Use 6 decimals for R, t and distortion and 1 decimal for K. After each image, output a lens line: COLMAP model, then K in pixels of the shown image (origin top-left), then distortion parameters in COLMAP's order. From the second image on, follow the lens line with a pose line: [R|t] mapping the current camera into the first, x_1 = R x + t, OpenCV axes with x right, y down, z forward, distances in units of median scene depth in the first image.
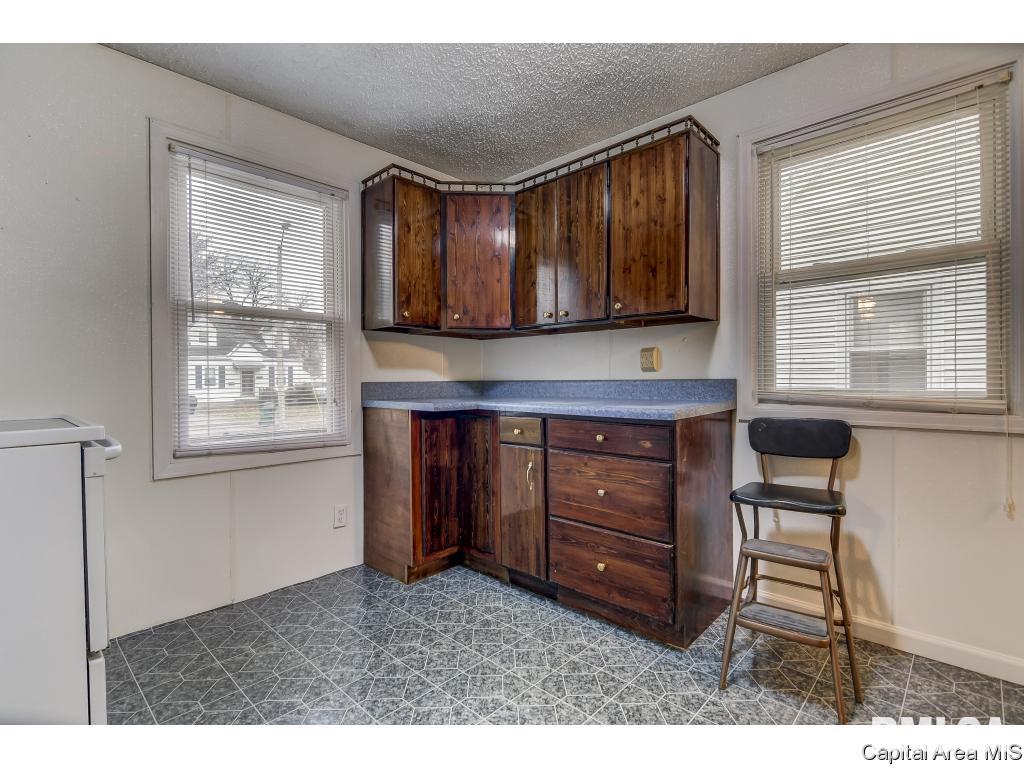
lens RADIAL K [[493.2, 0, 512.0], [0, 493.2, 383.3], [0, 0, 1]] dist [0.003778, -0.002545]
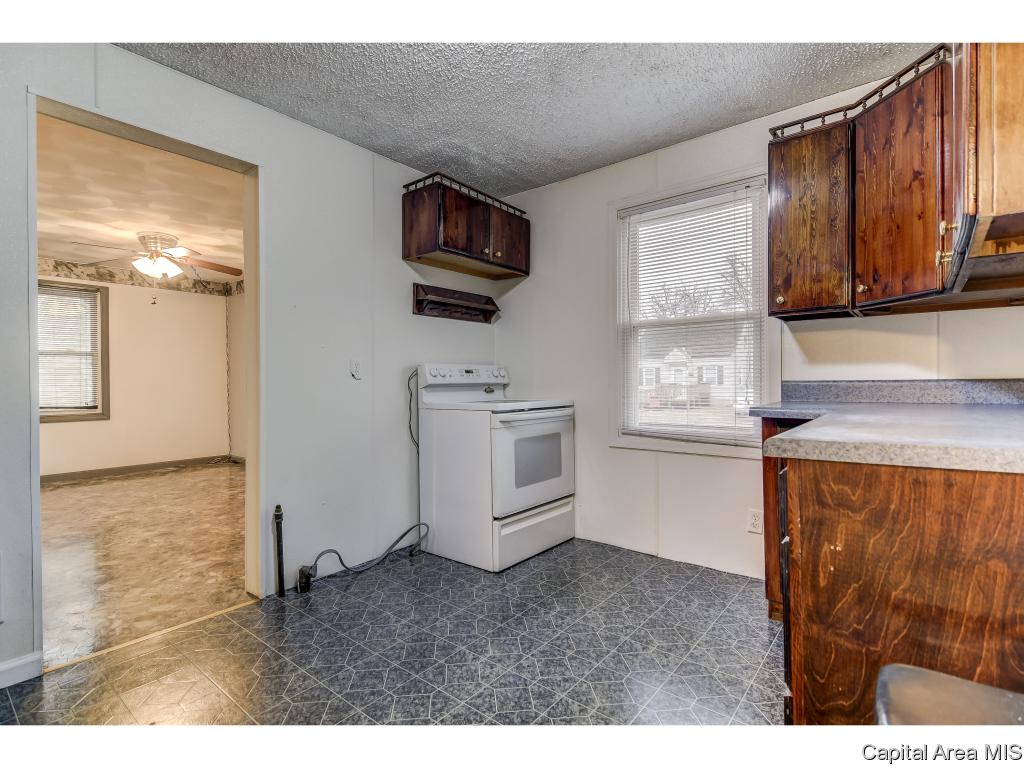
lens RADIAL K [[493.2, 0, 510.4], [0, 493.2, 382.0], [0, 0, 1]] dist [0.003778, -0.002545]
pose [[0.069407, 0.005640, -0.997573, 0.361517], [0.002557, 0.999980, 0.005832, -0.004161], [0.997585, -0.002956, 0.069391, 0.292603]]
